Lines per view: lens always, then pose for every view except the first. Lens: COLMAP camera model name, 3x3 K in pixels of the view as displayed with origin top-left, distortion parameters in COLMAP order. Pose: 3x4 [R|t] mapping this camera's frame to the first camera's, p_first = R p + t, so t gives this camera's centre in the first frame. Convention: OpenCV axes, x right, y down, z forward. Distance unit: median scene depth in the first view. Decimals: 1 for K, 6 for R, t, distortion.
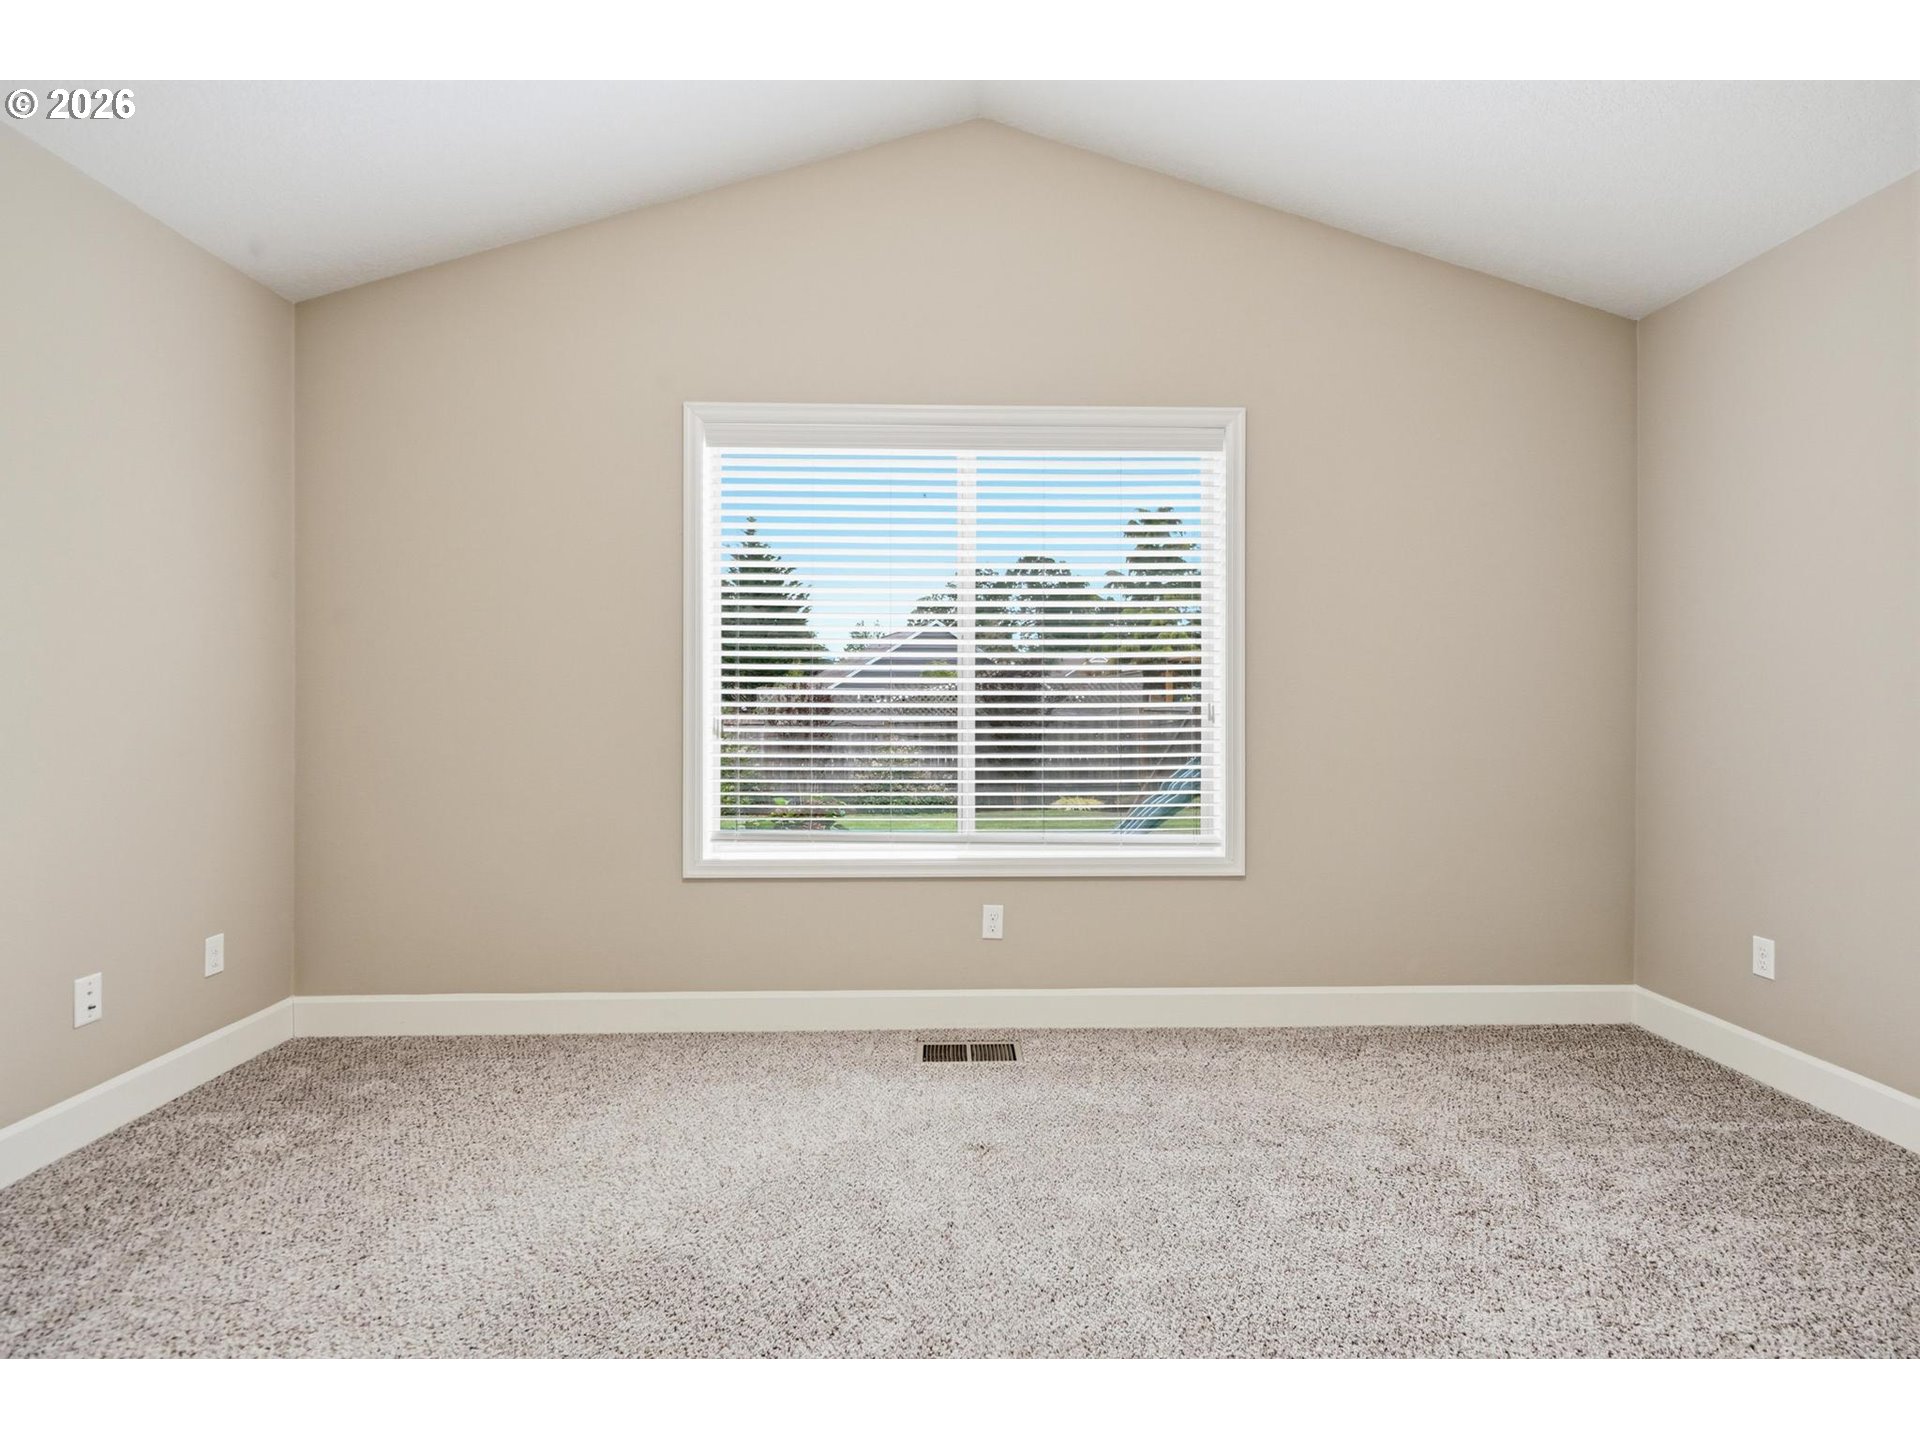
lens RADIAL K [[936.3, 0, 959.5], [0, 936.3, 702.6], [0, 0, 1]] dist [0.002070, -0.000655]
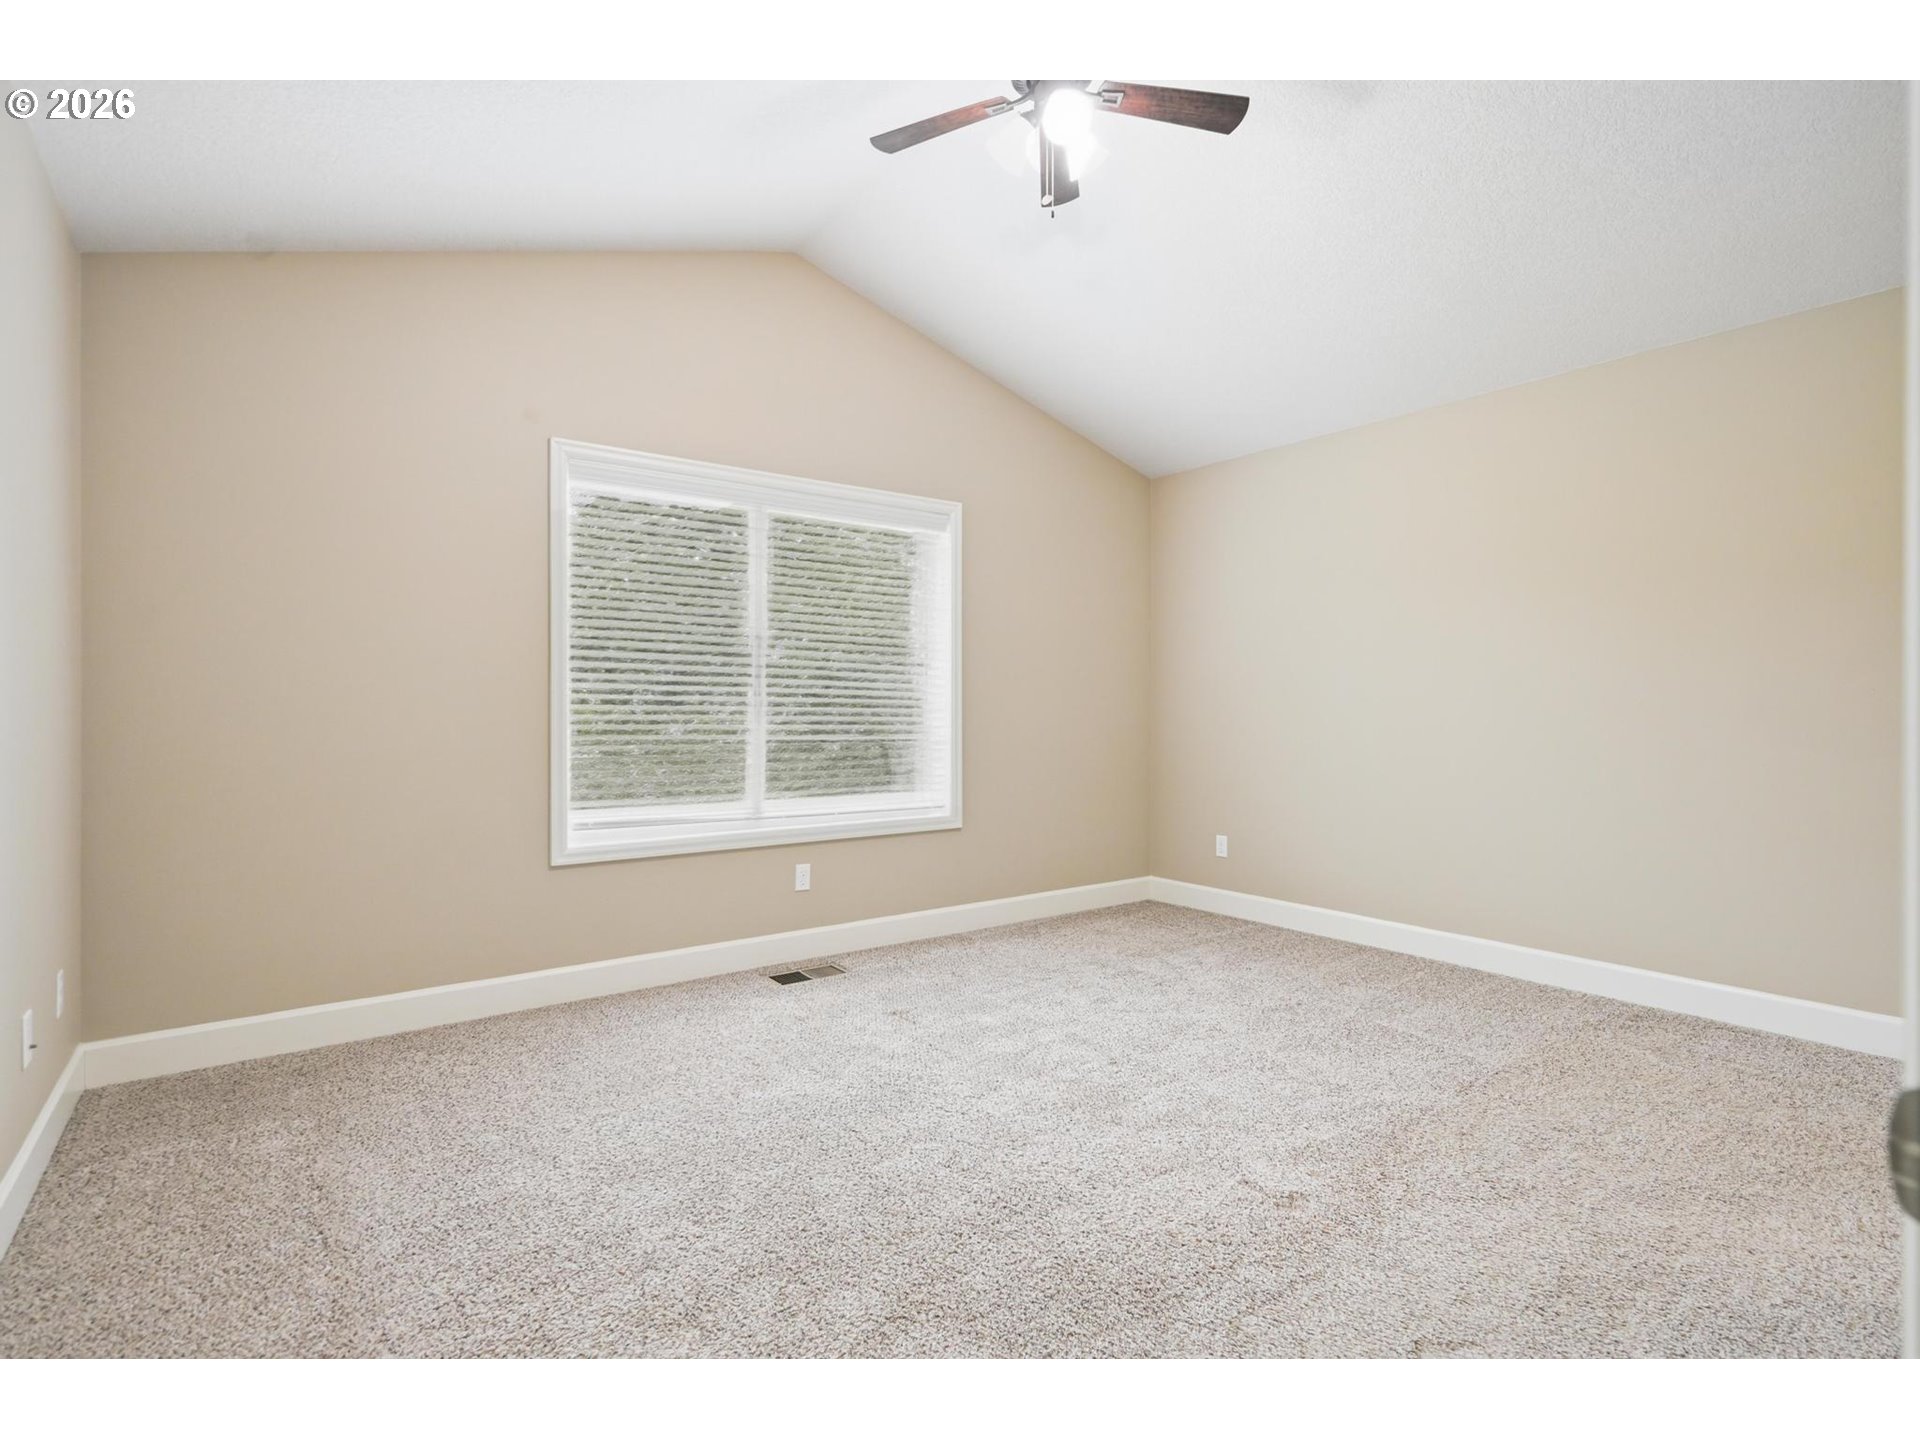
lens RADIAL K [[936.3, 0, 953.5], [0, 936.3, 708.8], [0, 0, 1]] dist [0.002070, -0.000655]
pose [[0.823816, -0.001793, 0.566854, -0.536681], [0.000356, 0.999996, 0.002646, -0.002079], [-0.566857, -0.001978, 0.823814, -0.185745]]
